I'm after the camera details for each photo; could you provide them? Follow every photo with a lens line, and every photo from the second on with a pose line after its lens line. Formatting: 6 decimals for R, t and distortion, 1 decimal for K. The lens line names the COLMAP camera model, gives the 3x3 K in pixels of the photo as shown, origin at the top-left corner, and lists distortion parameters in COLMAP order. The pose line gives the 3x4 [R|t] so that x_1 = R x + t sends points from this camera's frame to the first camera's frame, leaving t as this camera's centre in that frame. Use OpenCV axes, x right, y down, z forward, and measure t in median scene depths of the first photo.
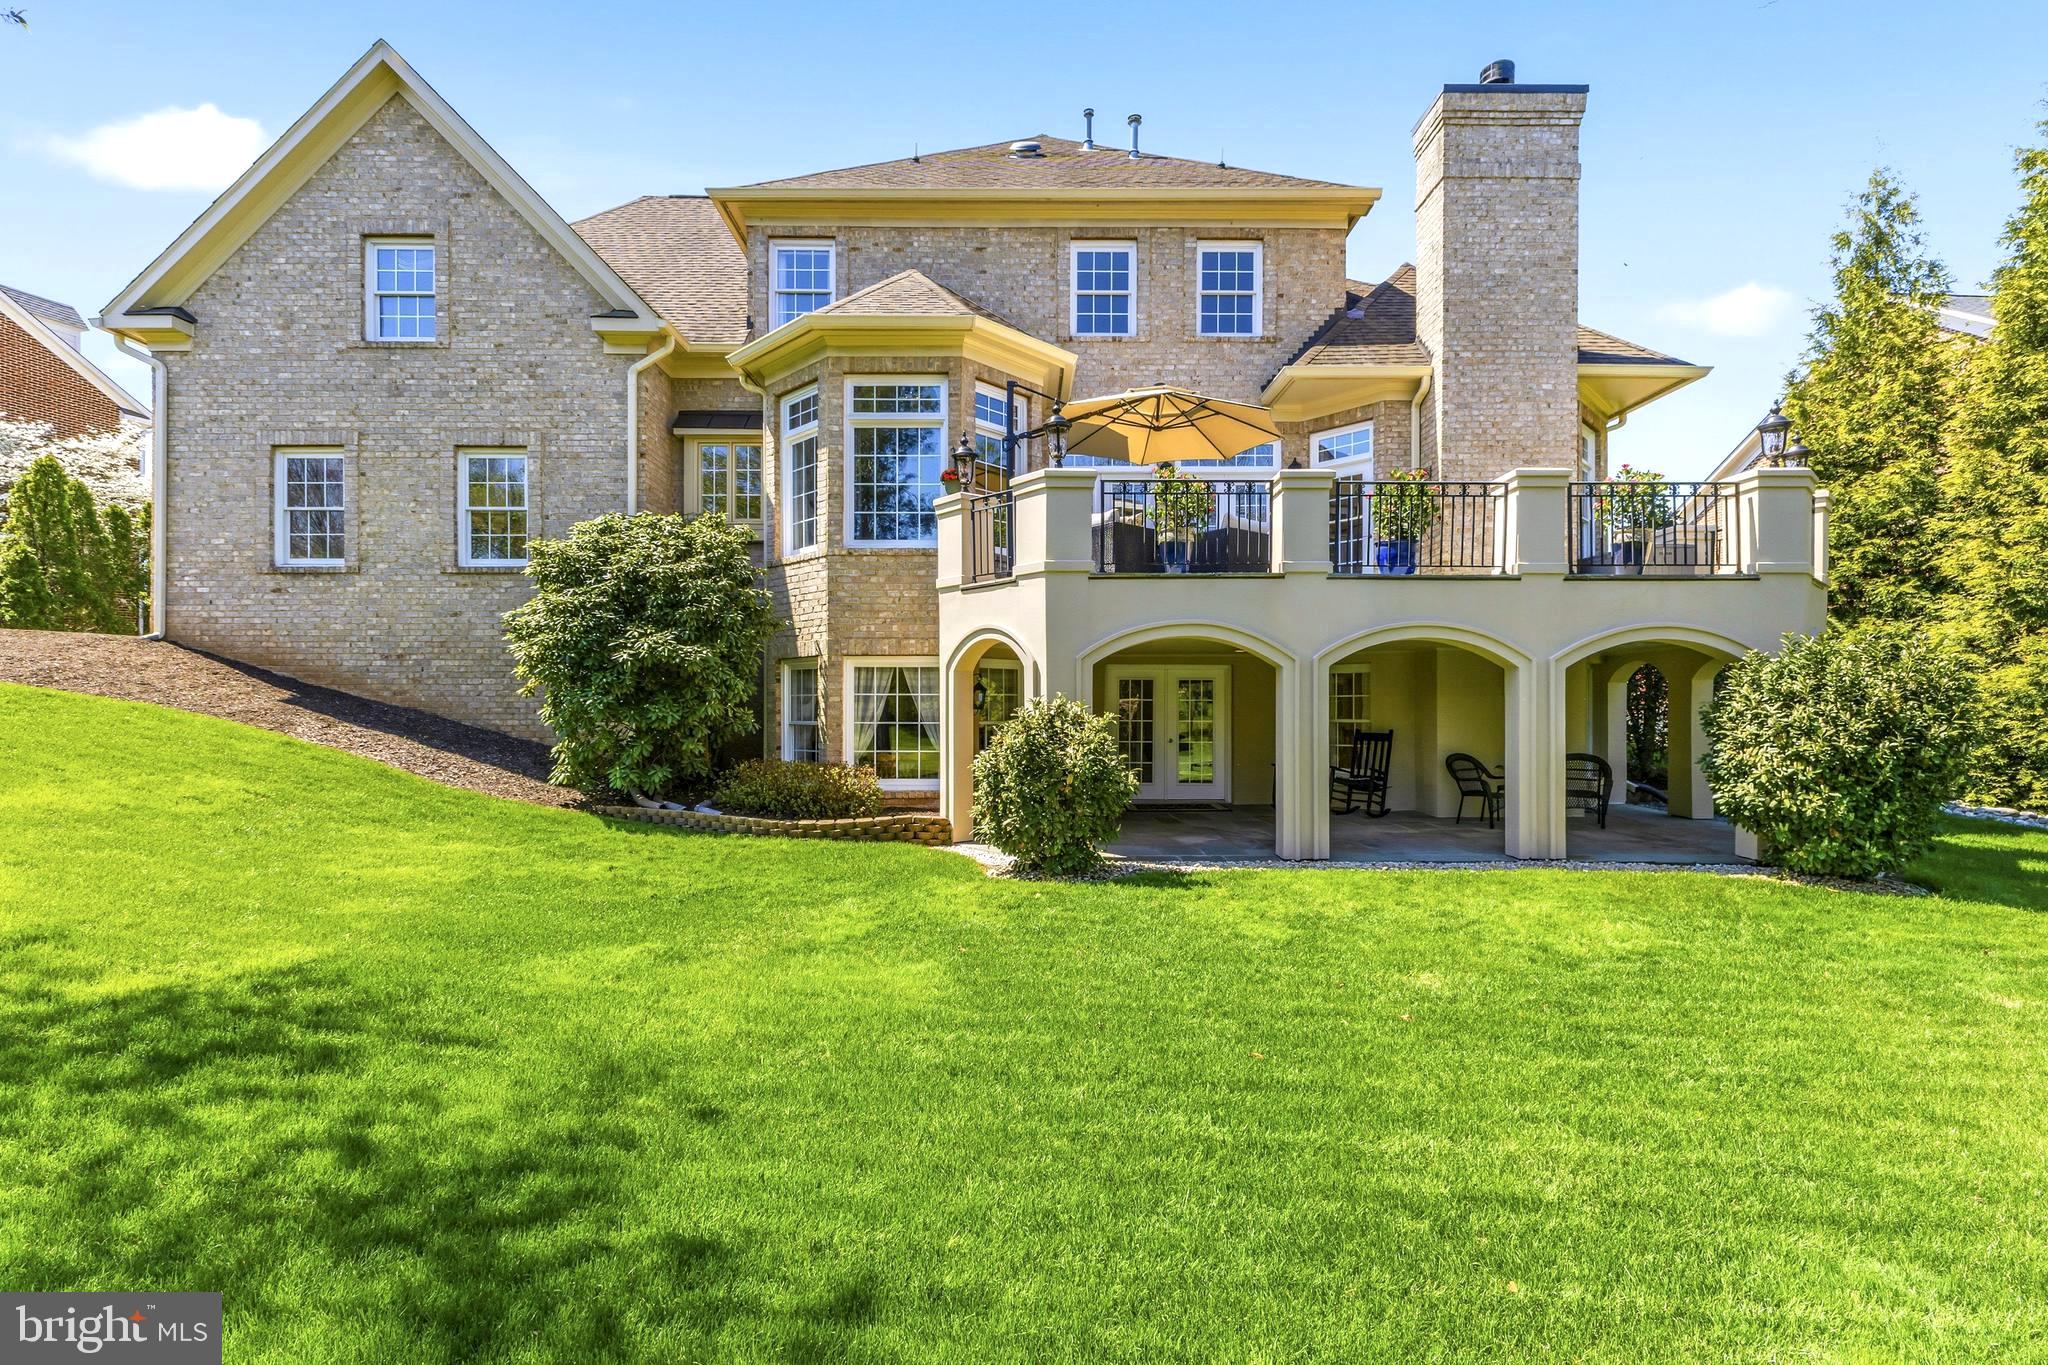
lens RADIAL K [[933.8, 0, 1024.0], [0, 933.8, 706.5], [0, 0, 1]] dist [0.000463, -0.000631]
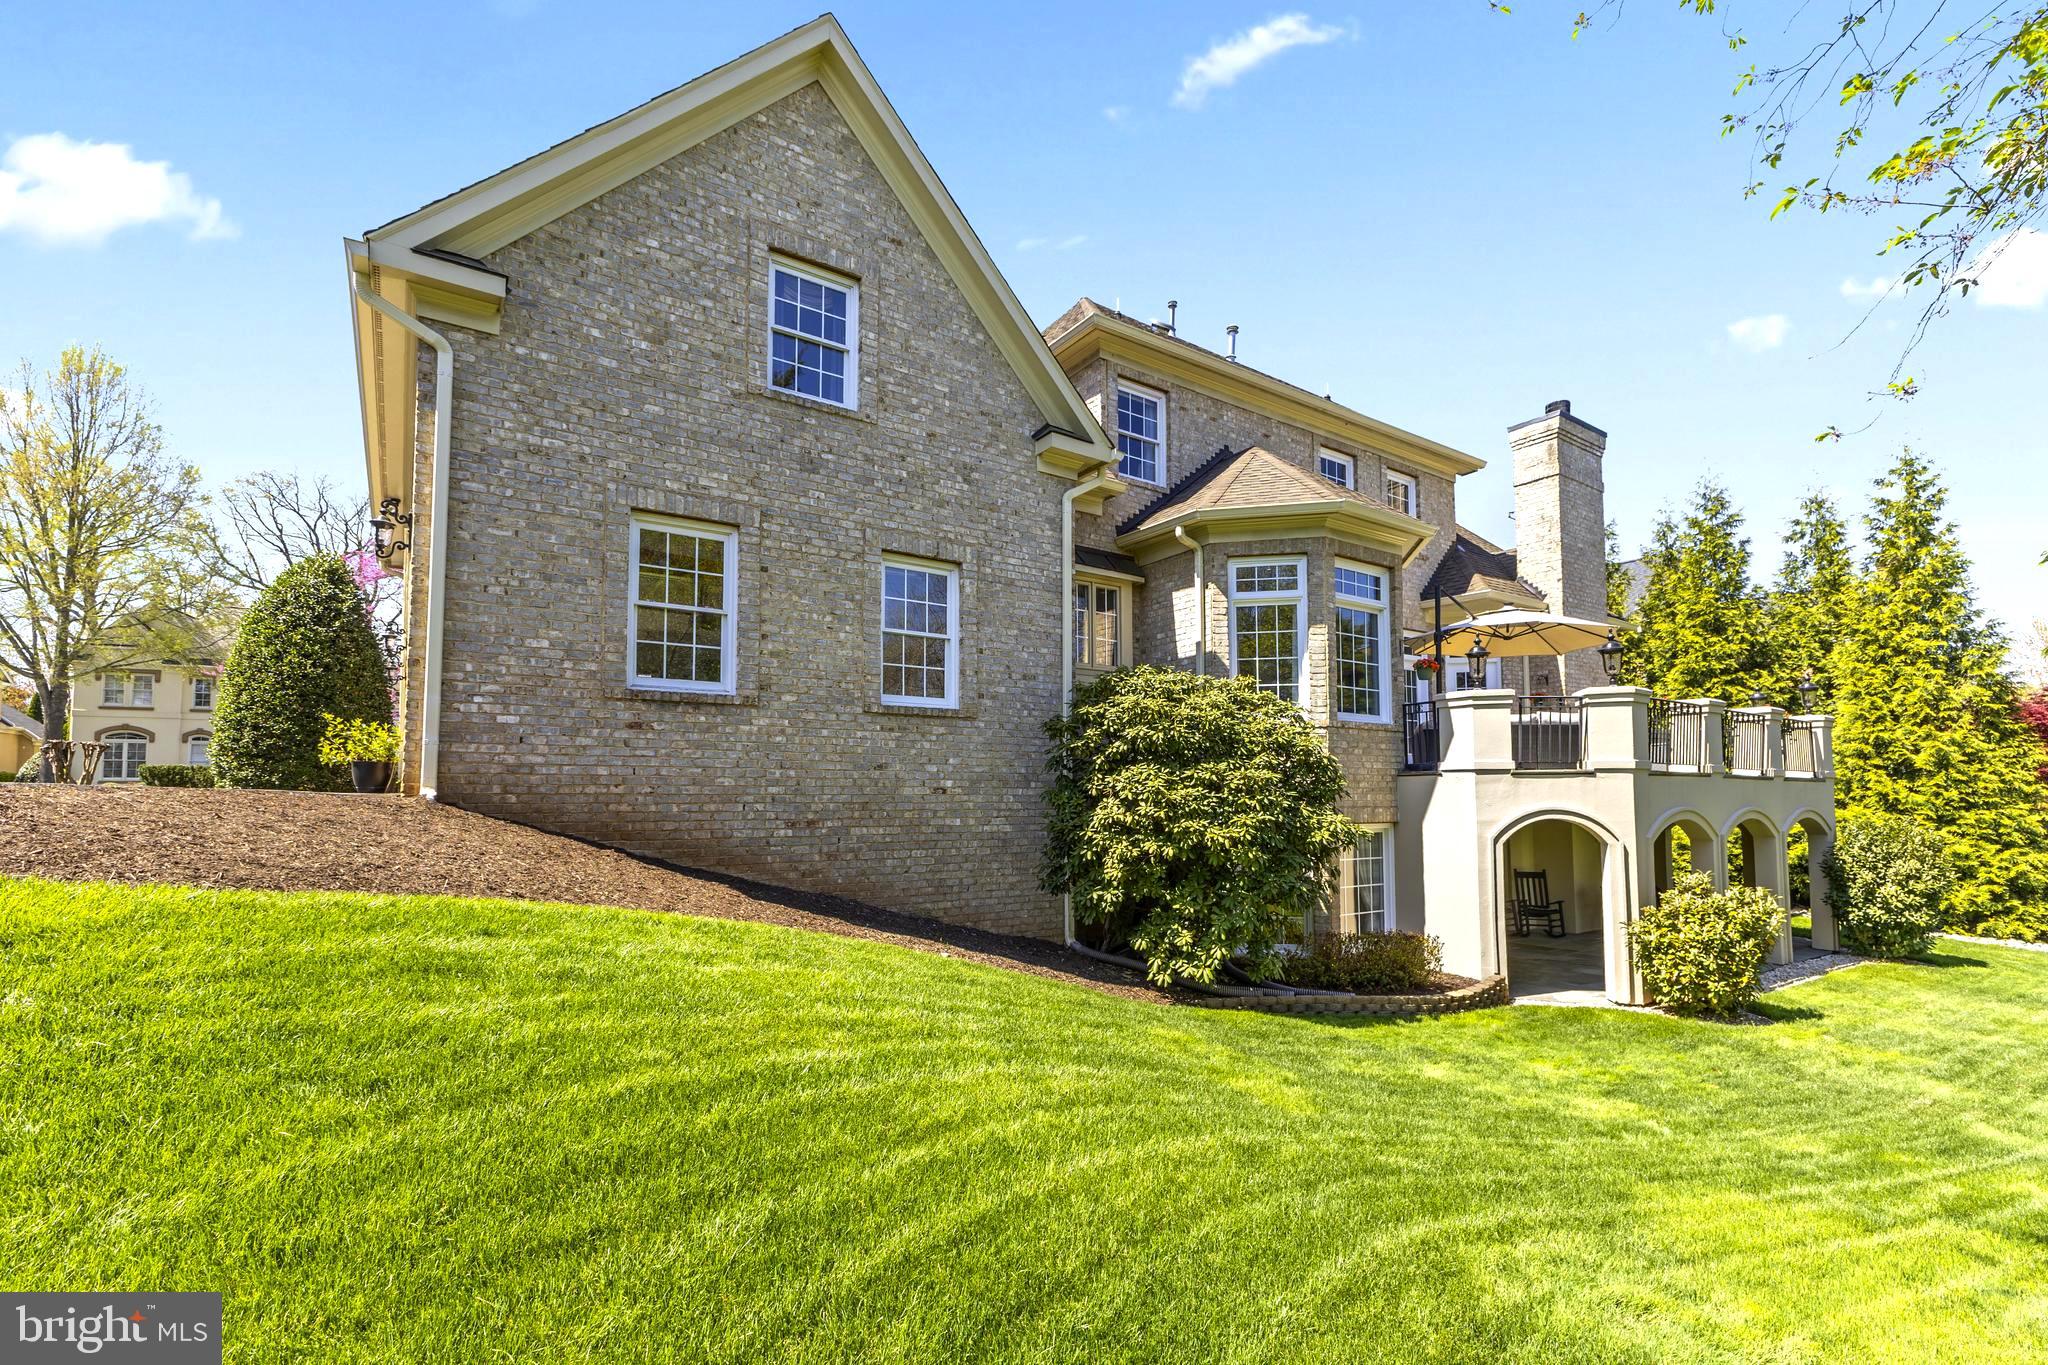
lens RADIAL K [[921.1, 0, 1024.0], [0, 921.1, 743.9], [0, 0, 1]] dist [0.000191, 0.000629]
pose [[0.829687, 0.033609, 0.557216, -0.932750], [-0.001292, 0.998299, -0.058289, -0.073628], [-0.558227, 0.047642, 0.828319, 0.308407]]
